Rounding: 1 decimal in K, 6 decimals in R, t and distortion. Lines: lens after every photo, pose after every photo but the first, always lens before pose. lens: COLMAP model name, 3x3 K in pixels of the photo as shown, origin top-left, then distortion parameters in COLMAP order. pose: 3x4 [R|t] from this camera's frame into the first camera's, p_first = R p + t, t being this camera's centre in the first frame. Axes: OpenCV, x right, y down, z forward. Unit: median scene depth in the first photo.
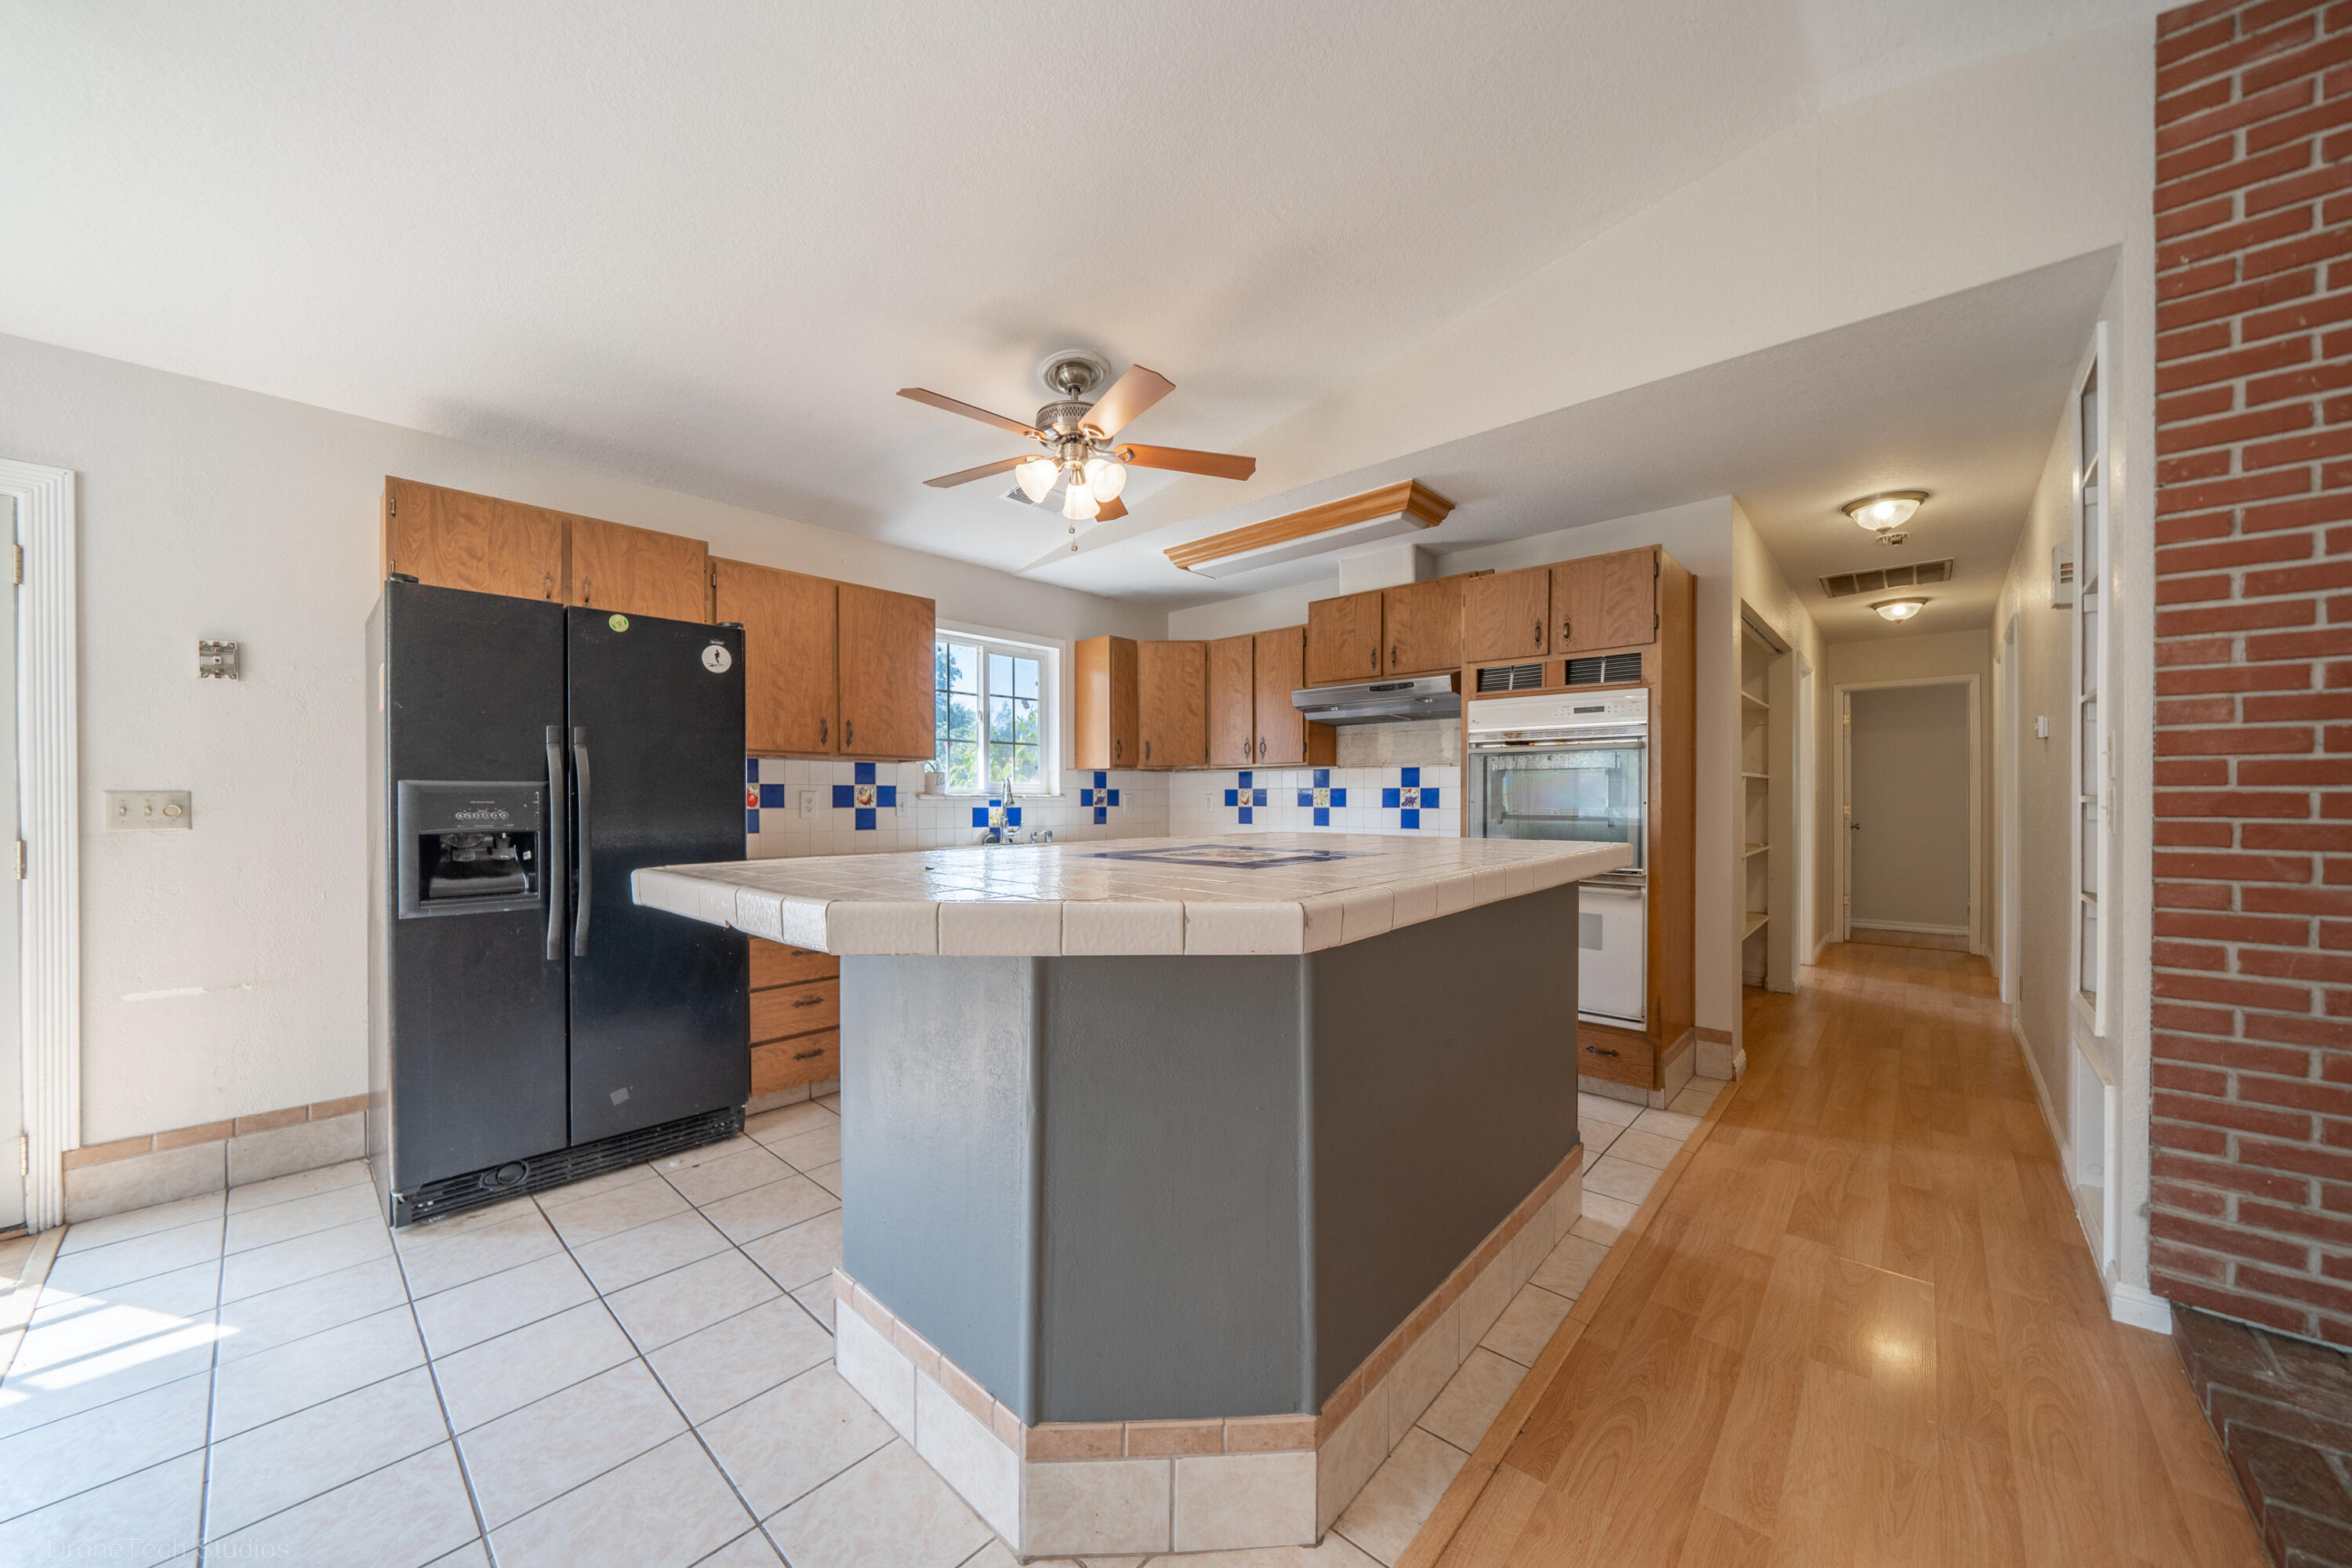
lens RADIAL K [[819.7, 0, 1181.8], [0, 819.7, 798.0], [0, 0, 1]] dist [-0.002102, -0.000441]
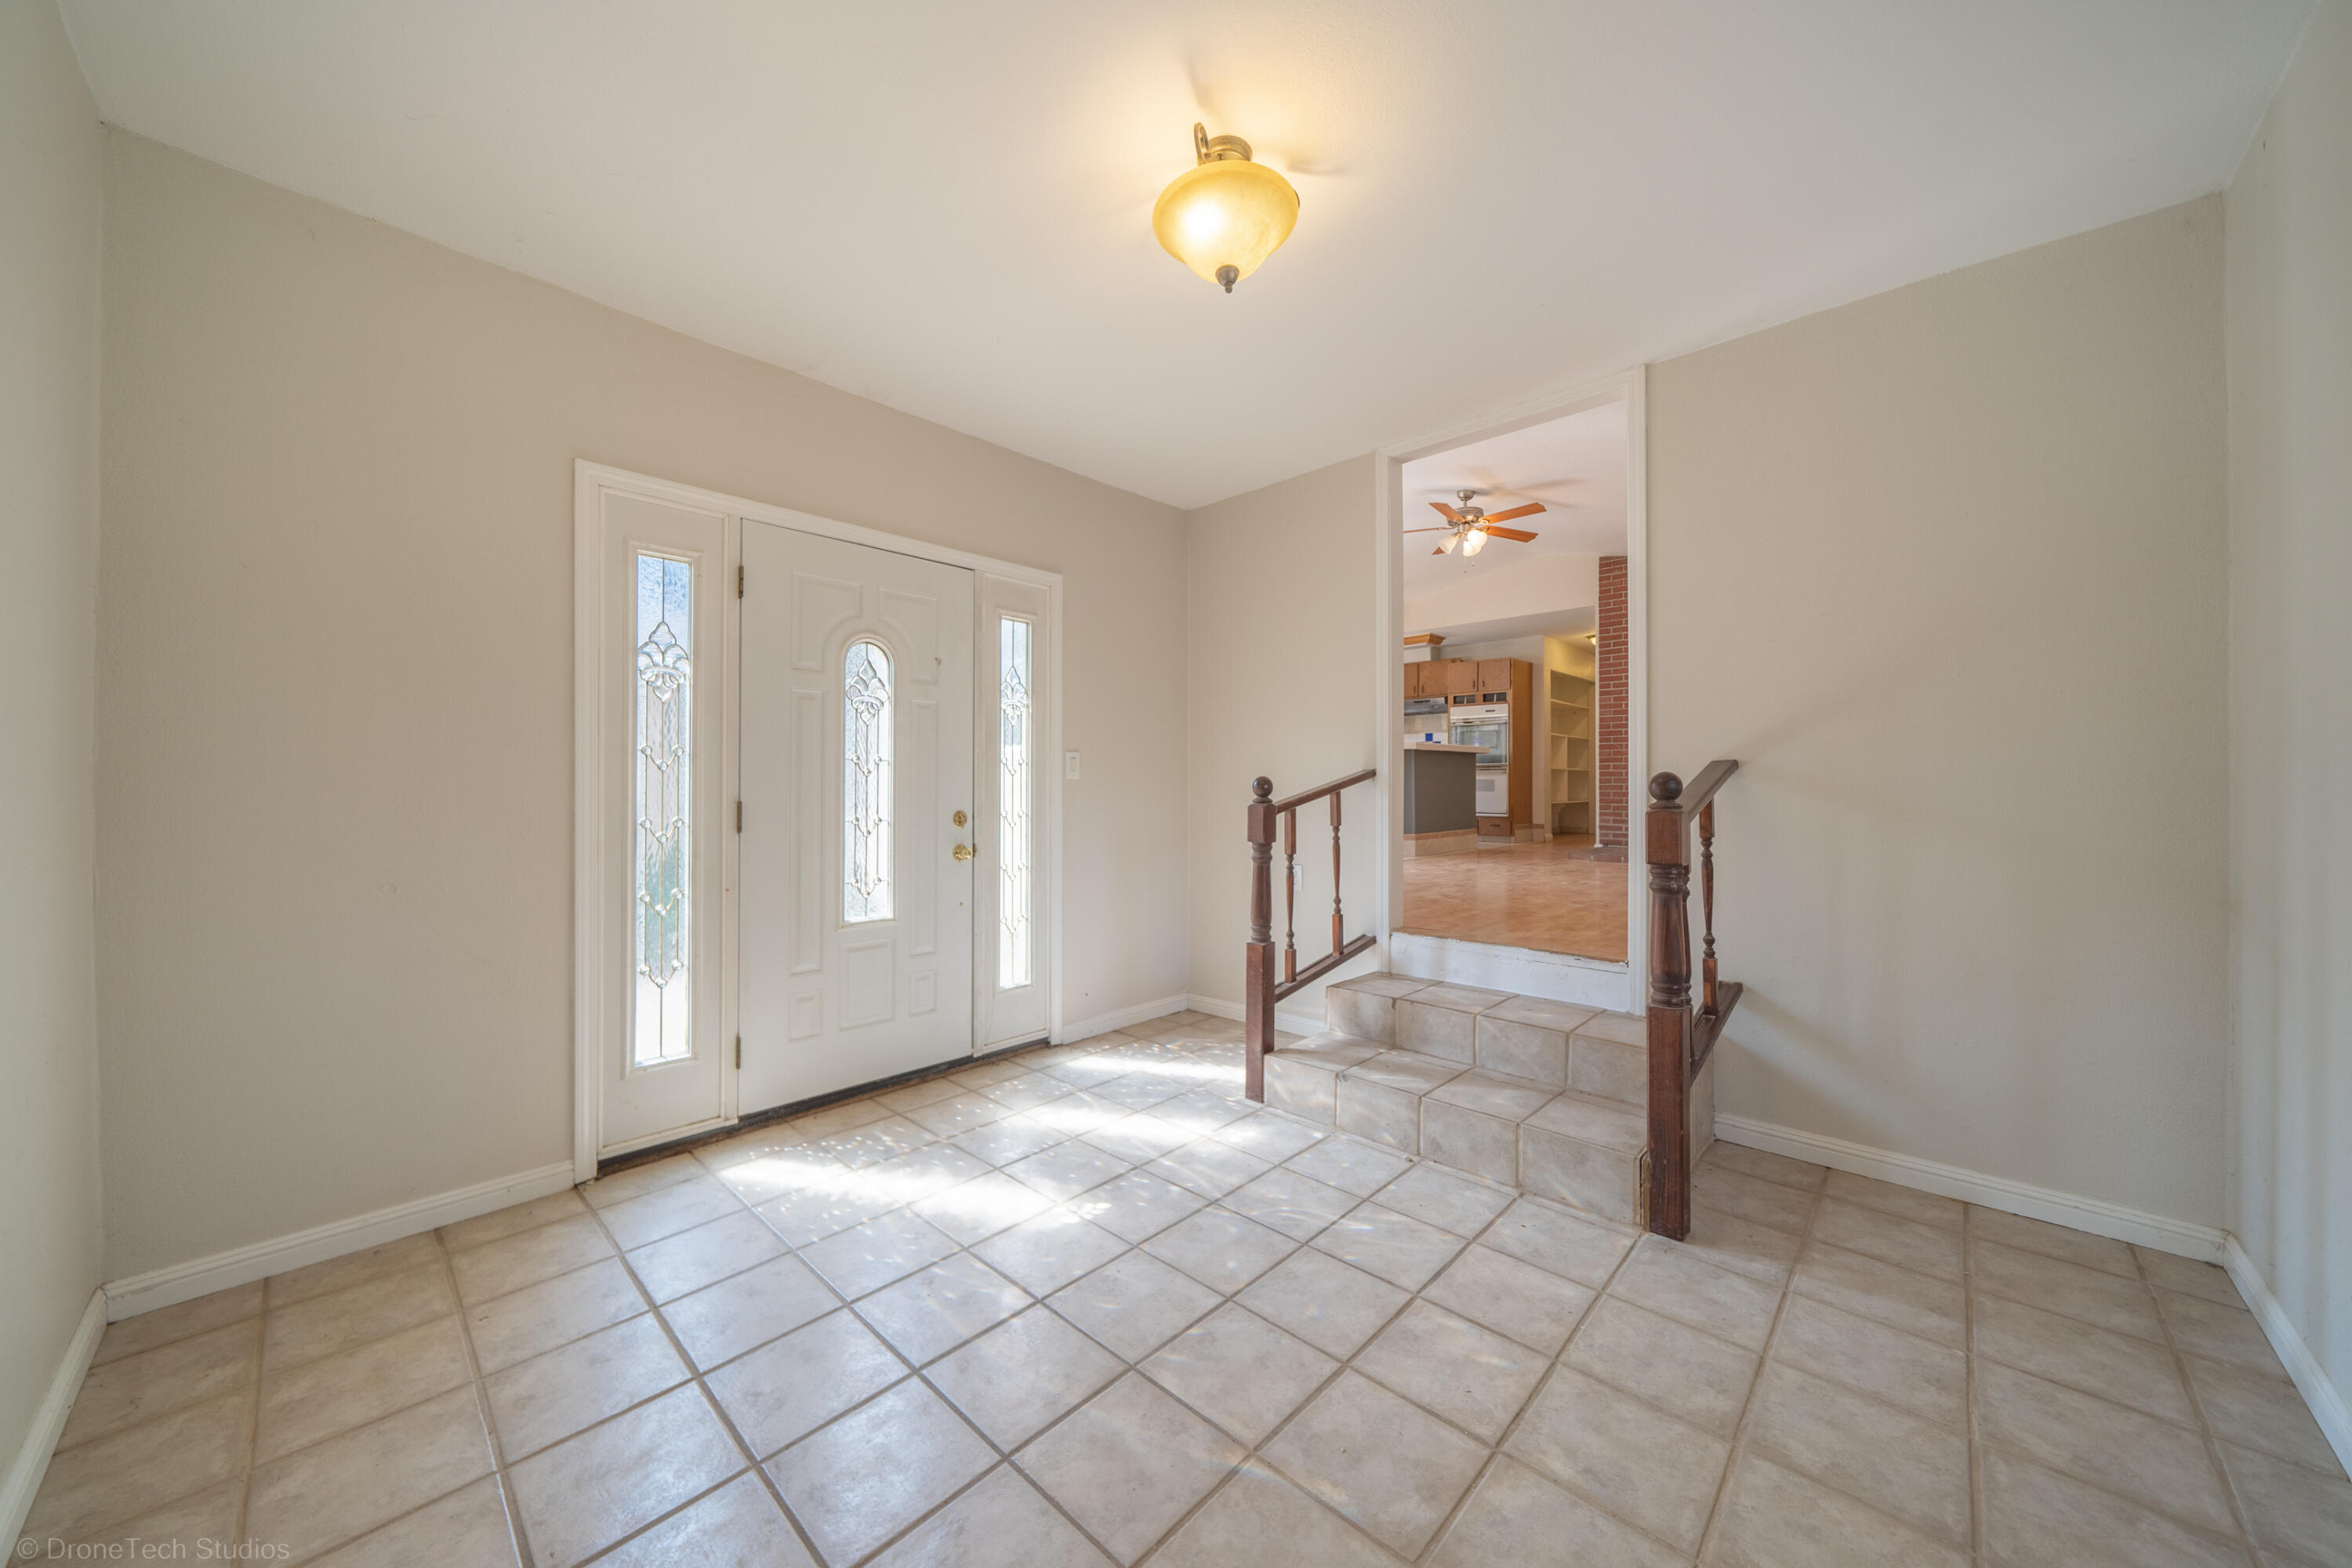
lens RADIAL K [[819.7, 0, 1165.7], [0, 819.7, 780.4], [0, 0, 1]] dist [-0.002102, -0.000441]
pose [[0.999150, 0.002665, -0.041124, -0.459396], [-0.002918, 0.999977, -0.006091, 0.136475], [0.041107, 0.006206, 0.999135, -1.666129]]
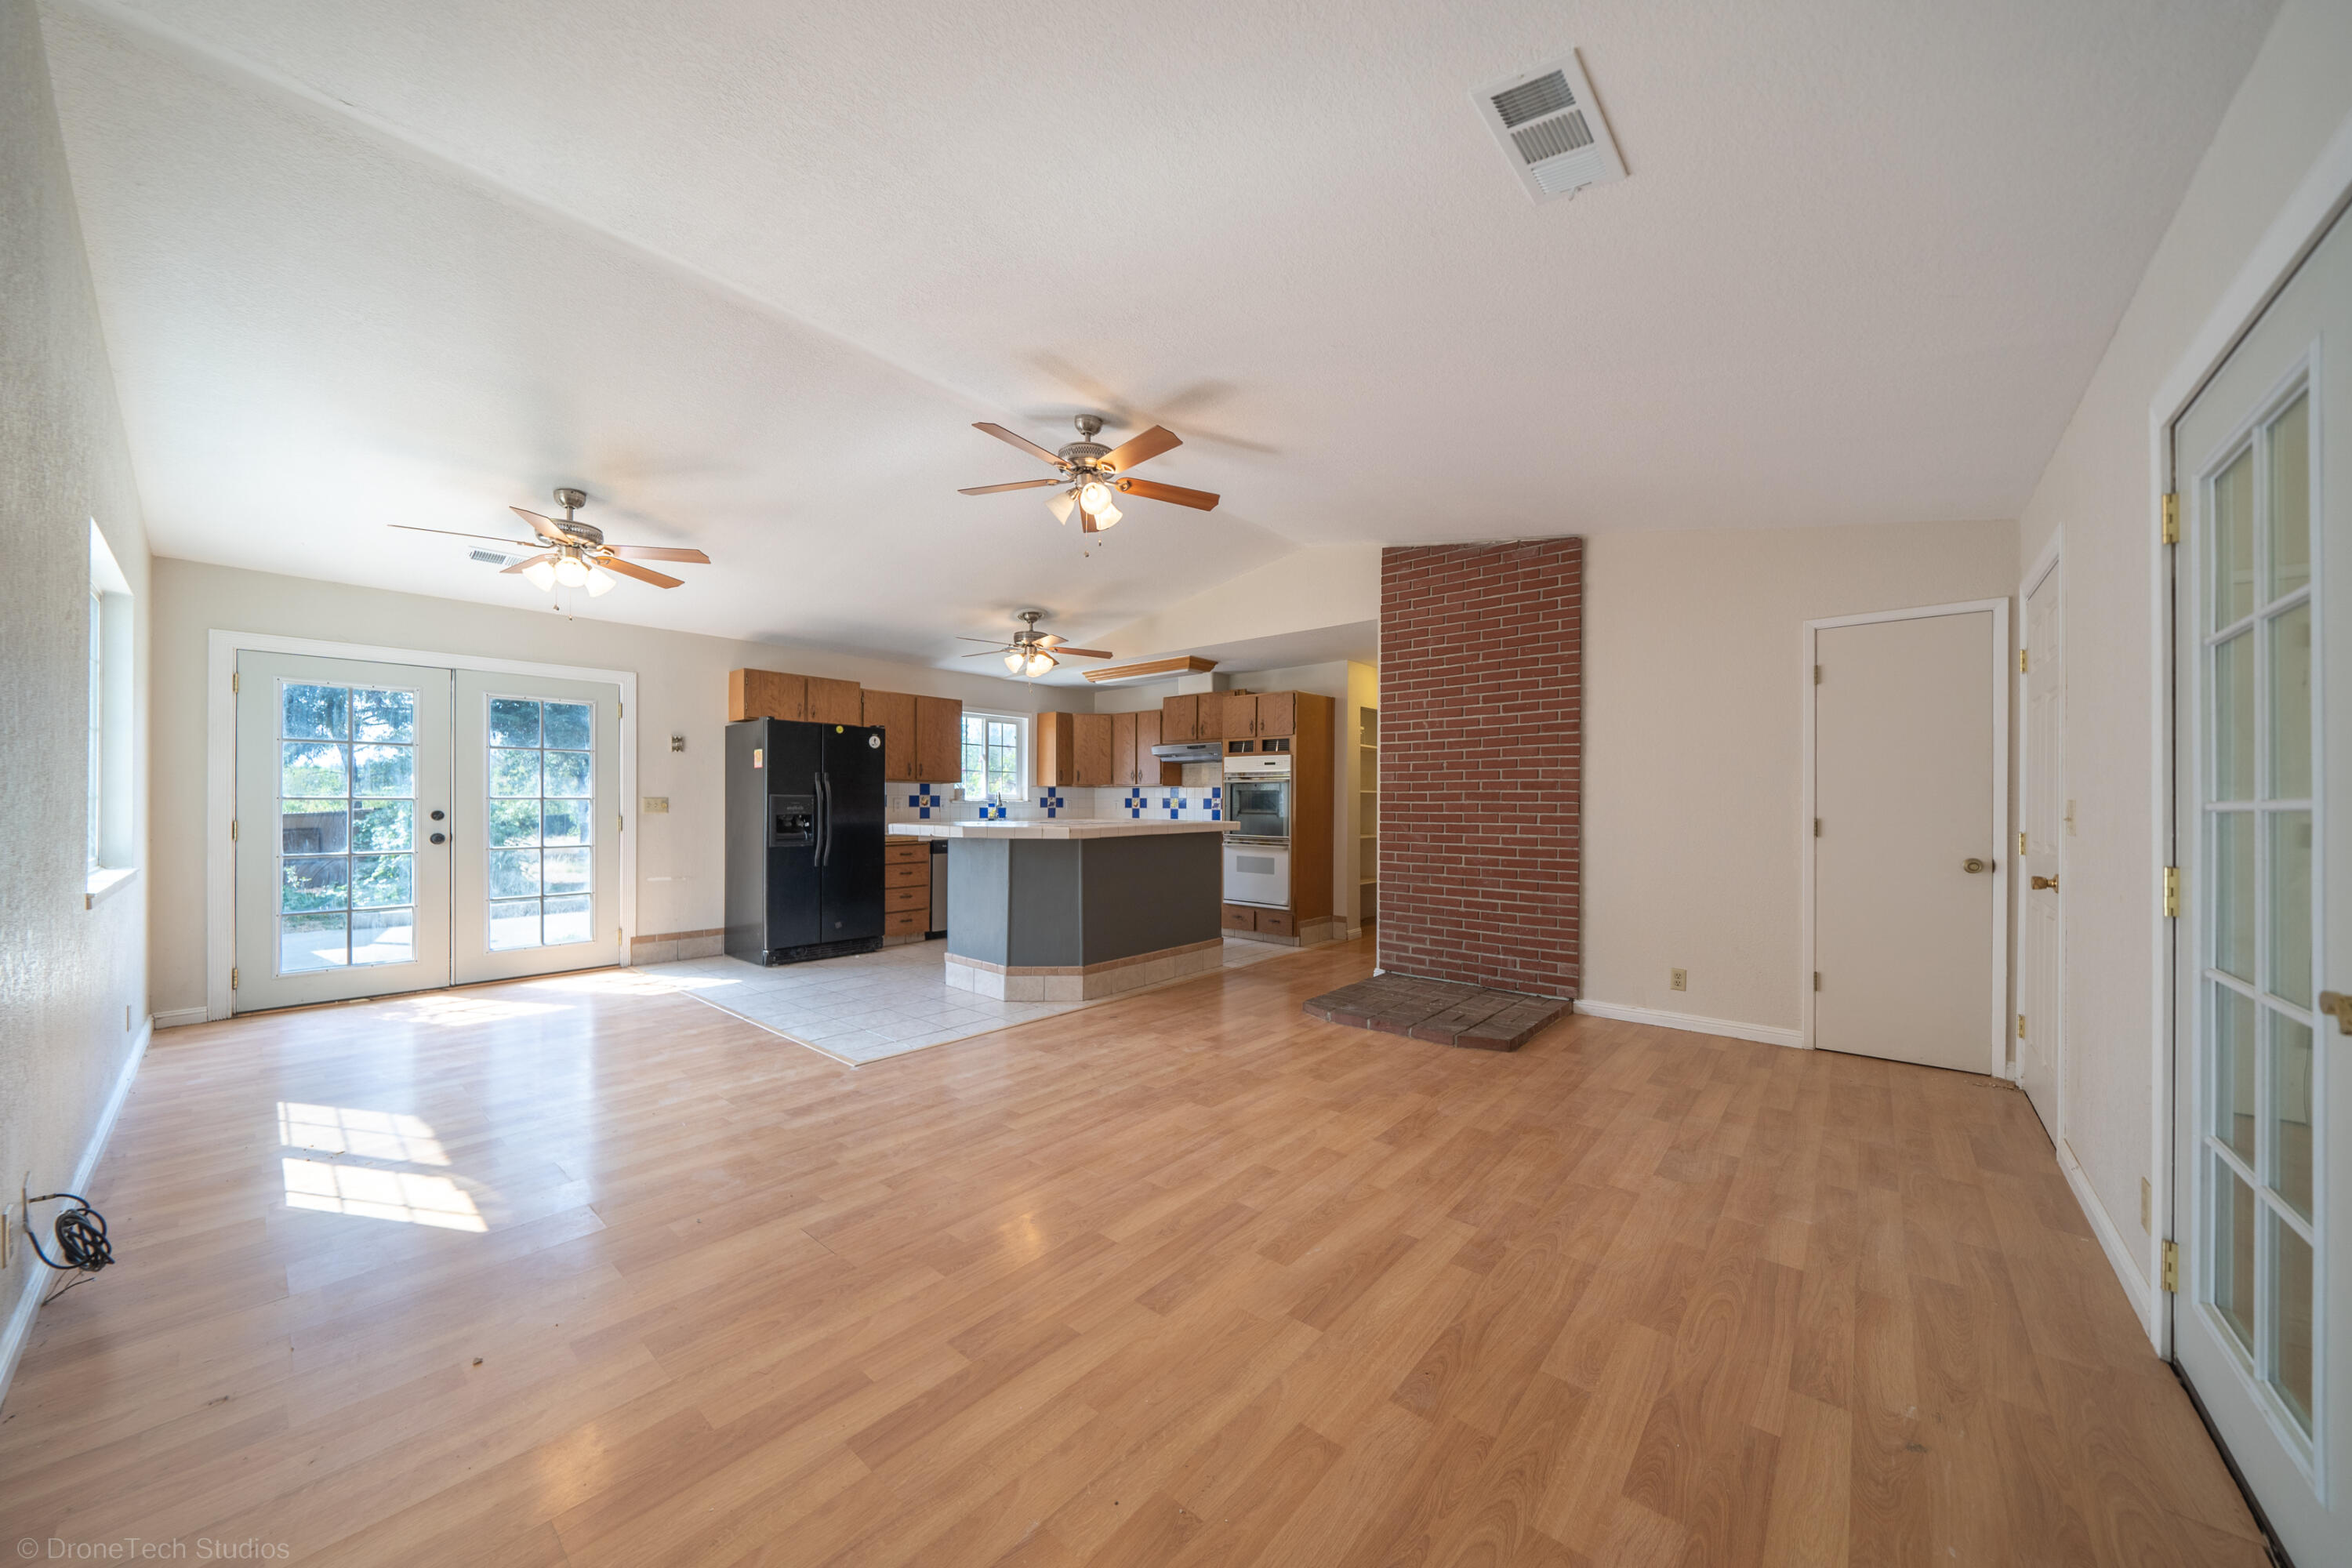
lens RADIAL K [[819.7, 0, 1177.1], [0, 819.7, 793.8], [0, 0, 1]] dist [-0.002102, -0.000441]
pose [[0.999884, 0.006596, 0.013740, 0.184505], [-0.006448, 0.999921, -0.010799, -0.002559], [-0.013810, 0.010709, 0.999847, -0.955945]]
